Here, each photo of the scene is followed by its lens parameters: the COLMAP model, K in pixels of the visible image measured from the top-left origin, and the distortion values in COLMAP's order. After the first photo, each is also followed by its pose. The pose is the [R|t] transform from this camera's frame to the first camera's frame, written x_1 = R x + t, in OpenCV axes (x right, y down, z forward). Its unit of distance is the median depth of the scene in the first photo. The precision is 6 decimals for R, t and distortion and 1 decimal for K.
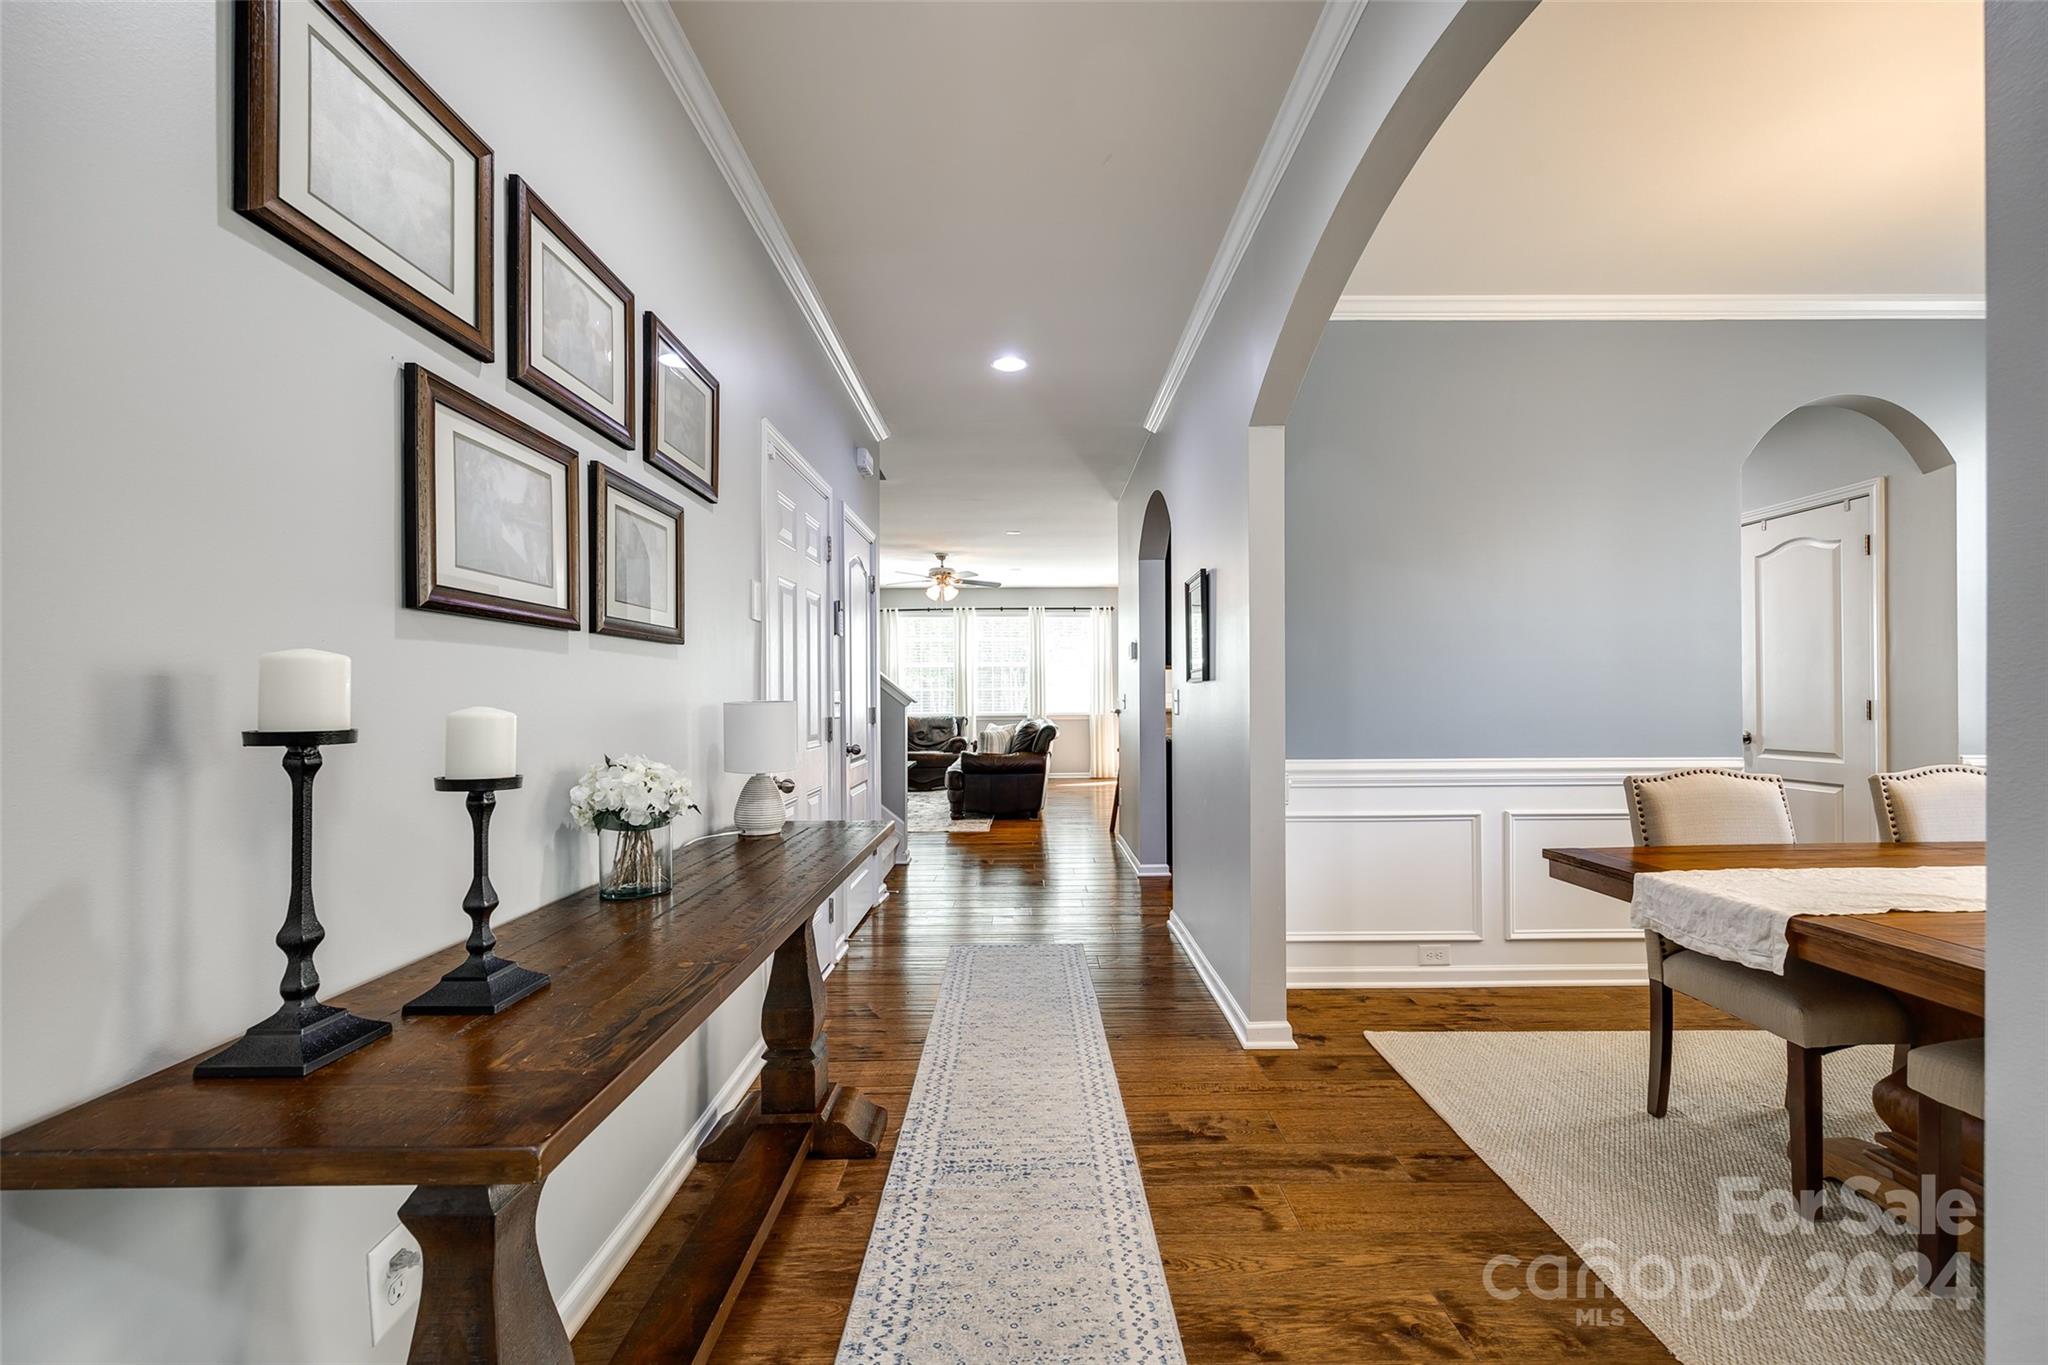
lens RADIAL K [[833.4, 0, 1025.9], [0, 833.4, 694.8], [0, 0, 1]] dist [0.001199, 0.000026]
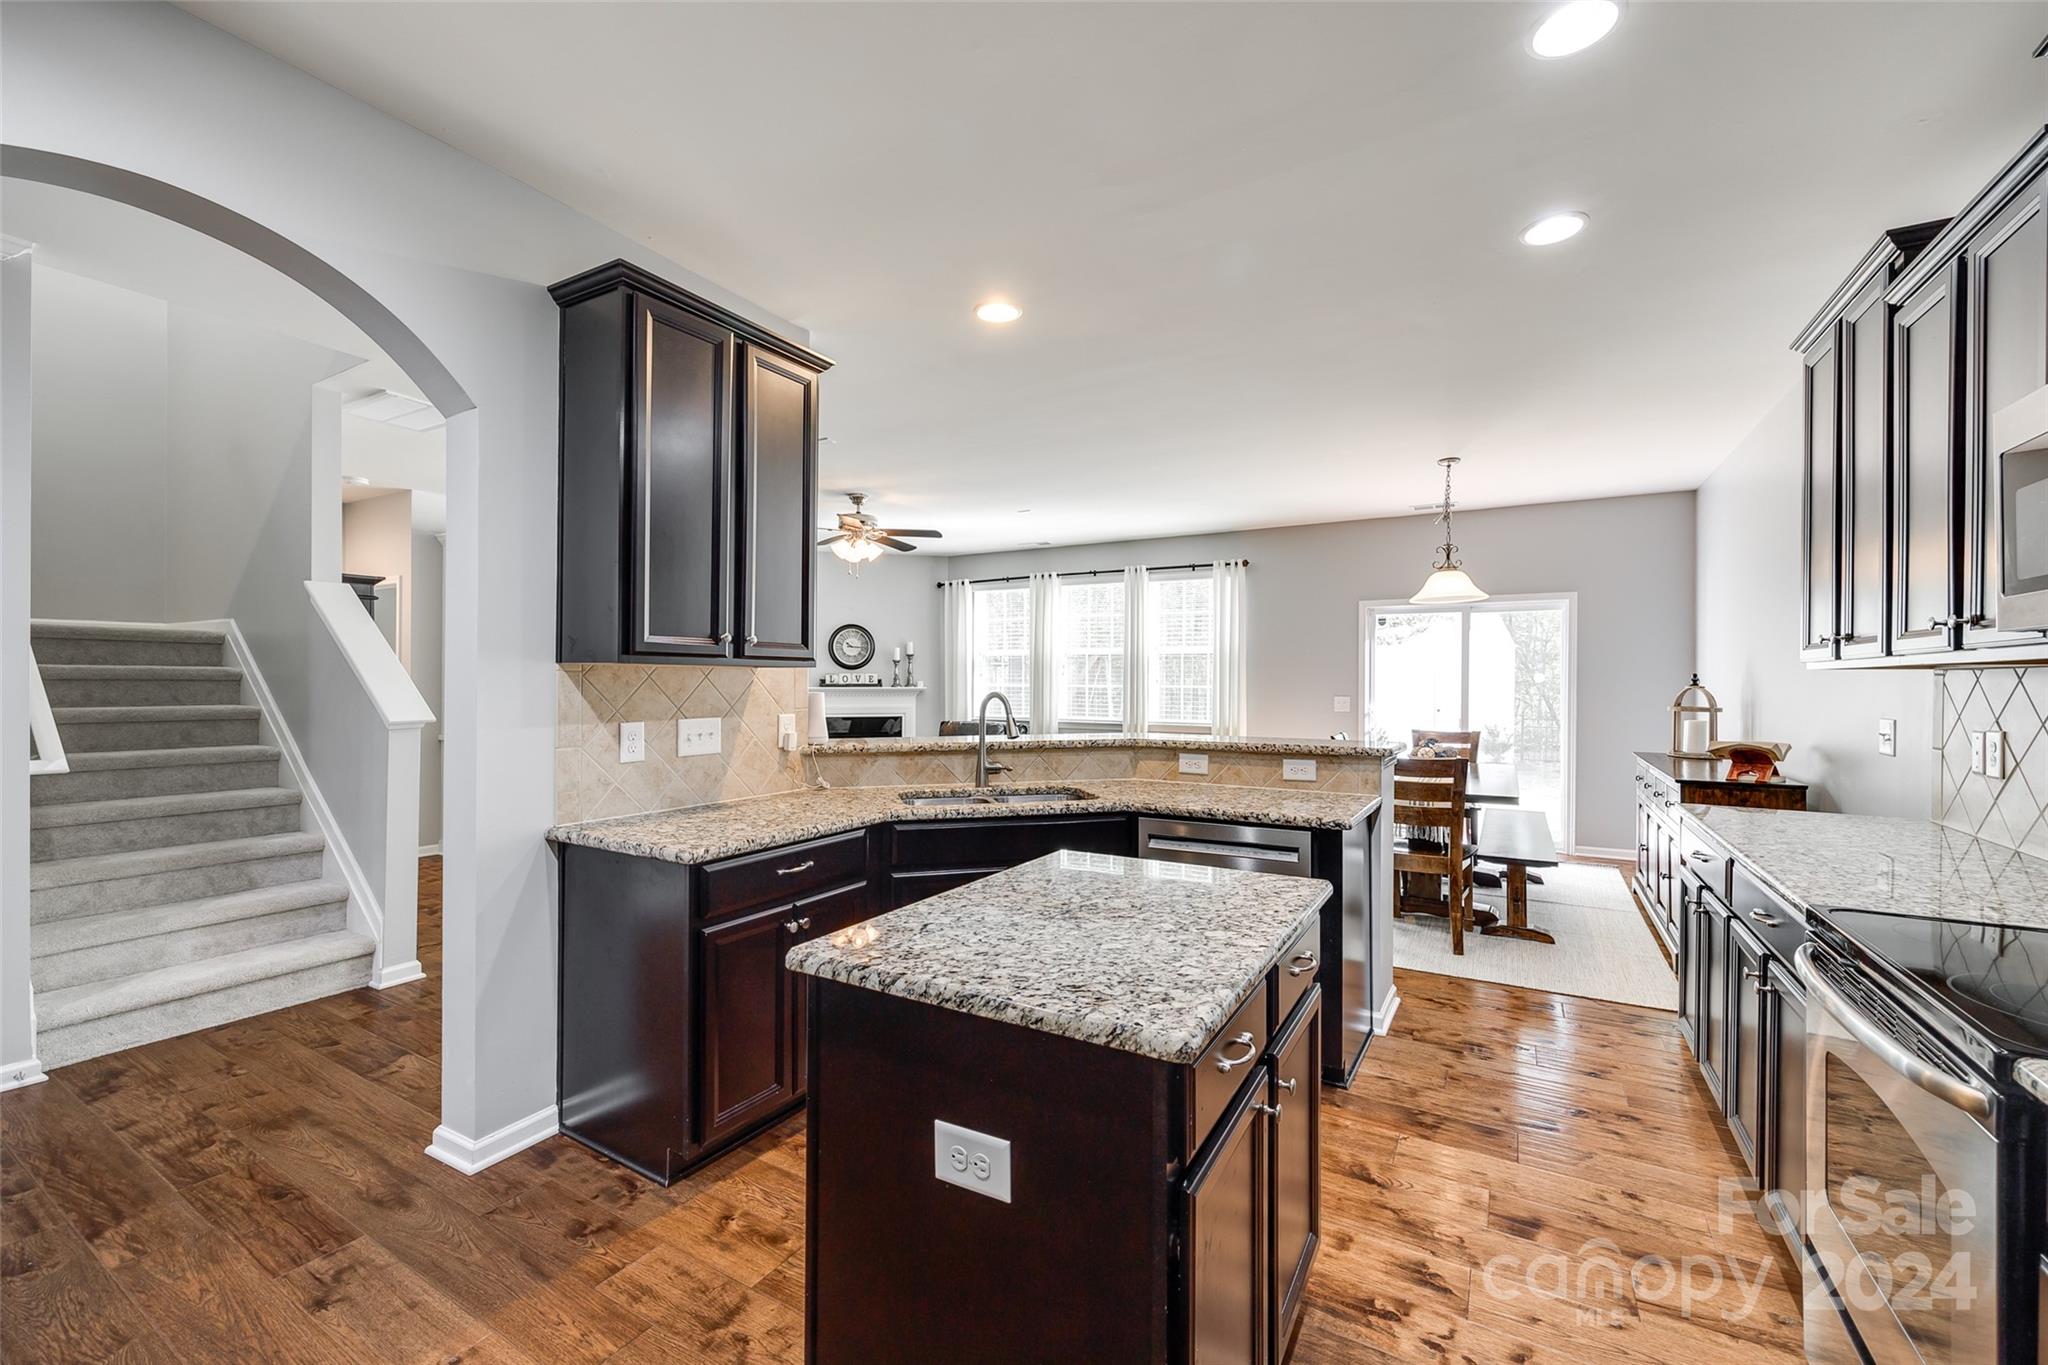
lens RADIAL K [[833.4, 0, 1019.6], [0, 833.4, 685.8], [0, 0, 1]] dist [0.001199, 0.000026]
pose [[0.864687, 0.012222, -0.502163, 0.276164], [-0.006625, 0.999894, 0.012930, -0.016082], [0.502268, -0.007854, 0.864676, 0.357104]]
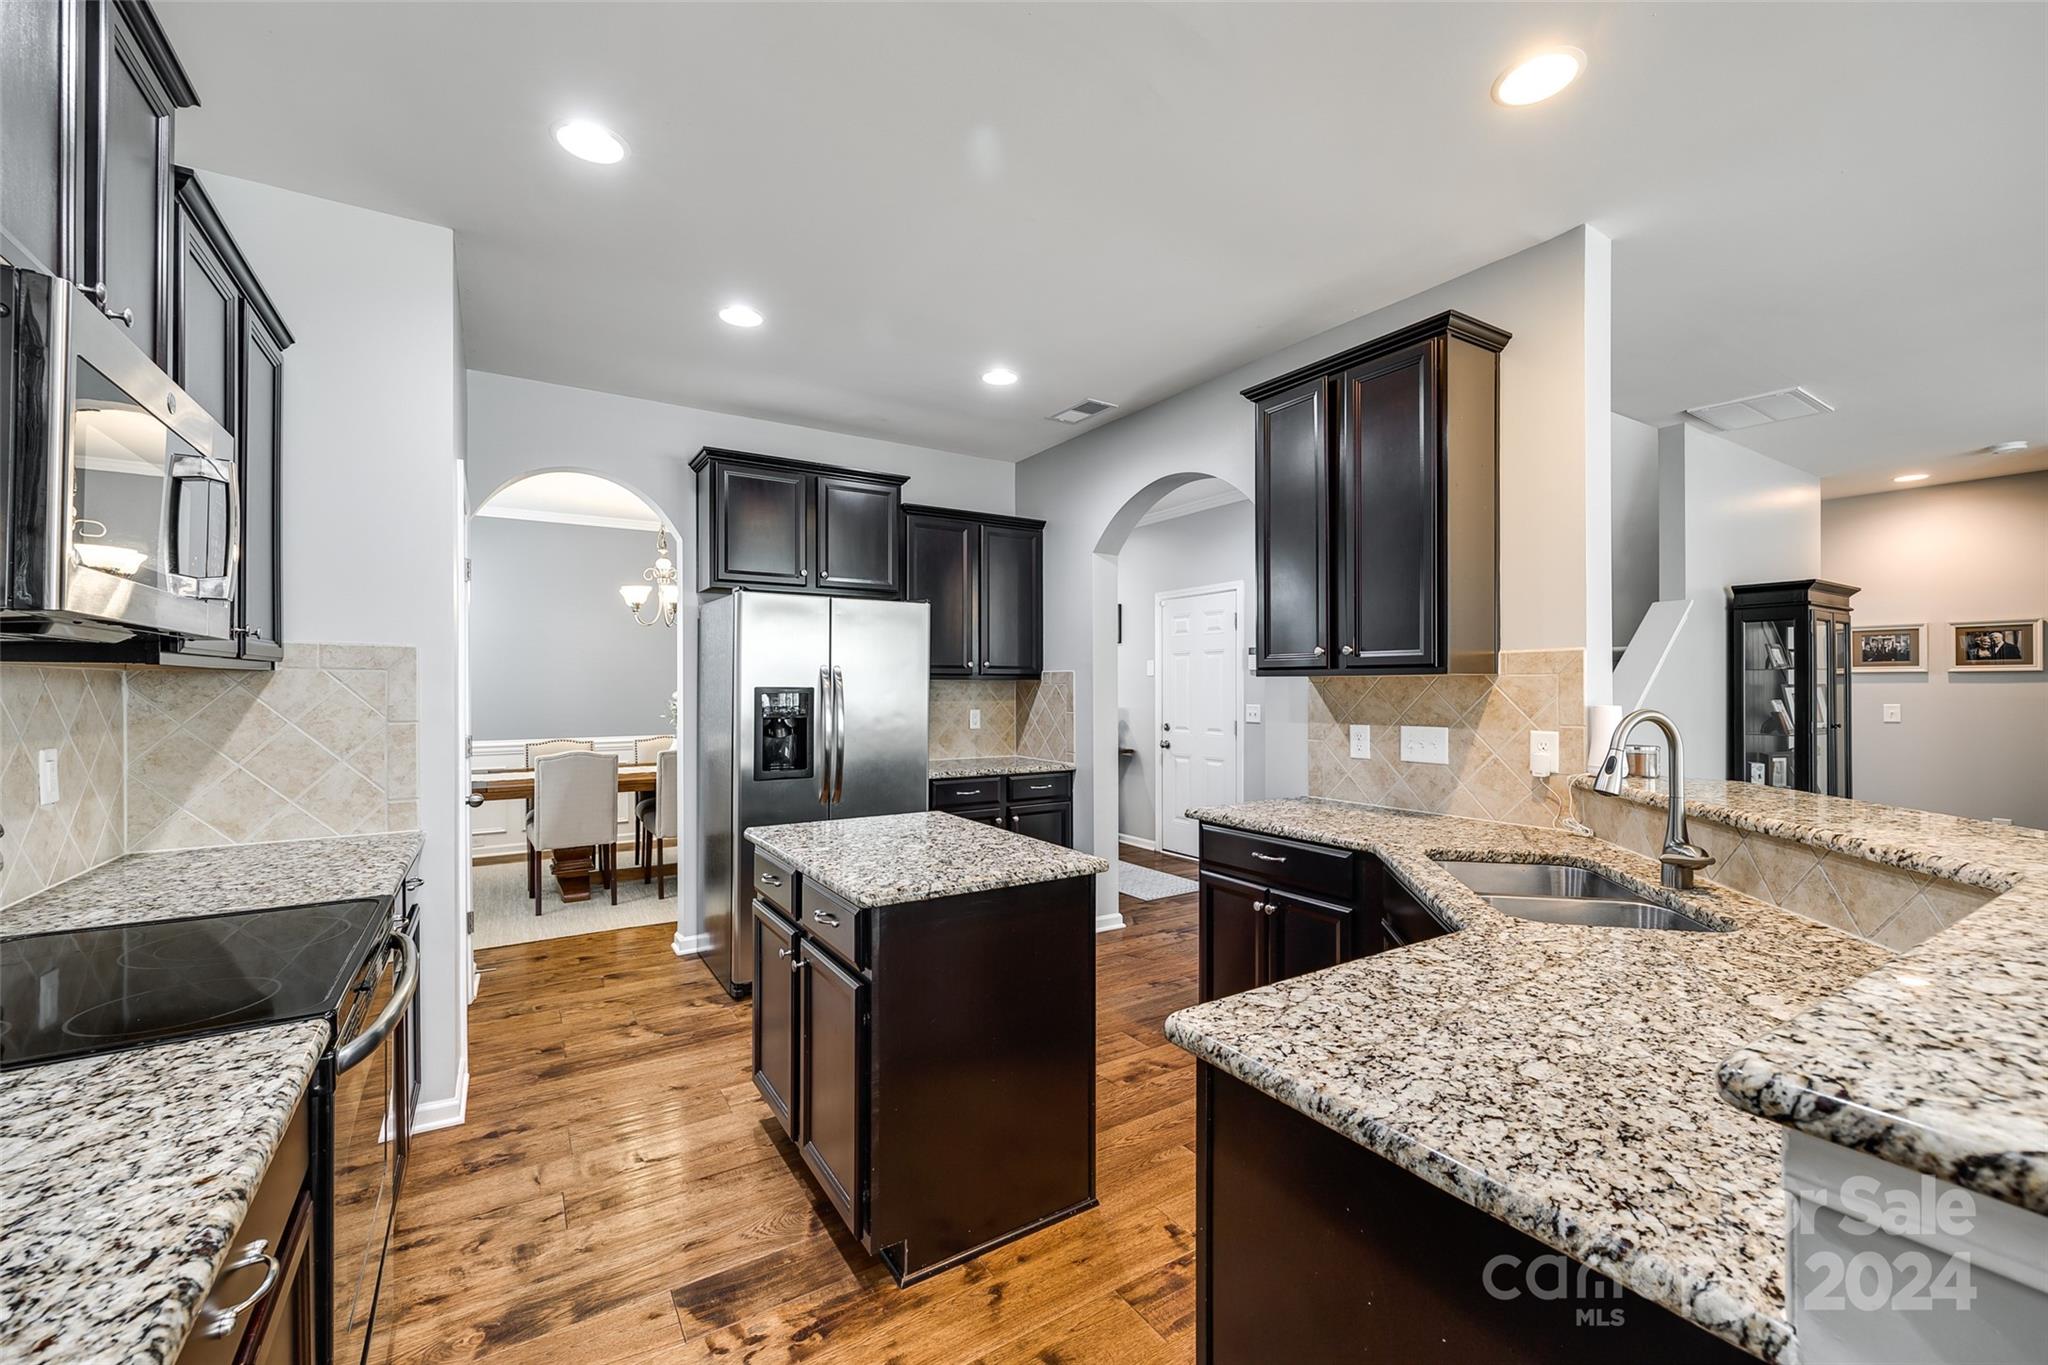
lens RADIAL K [[833.4, 0, 1026.1], [0, 833.4, 680.9], [0, 0, 1]] dist [0.001199, 0.000026]
pose [[-0.842051, -0.000007, -0.539398, 0.329721], [0.007690, 0.999898, -0.012019, -0.012764], [0.539343, -0.014269, -0.841965, 0.915994]]
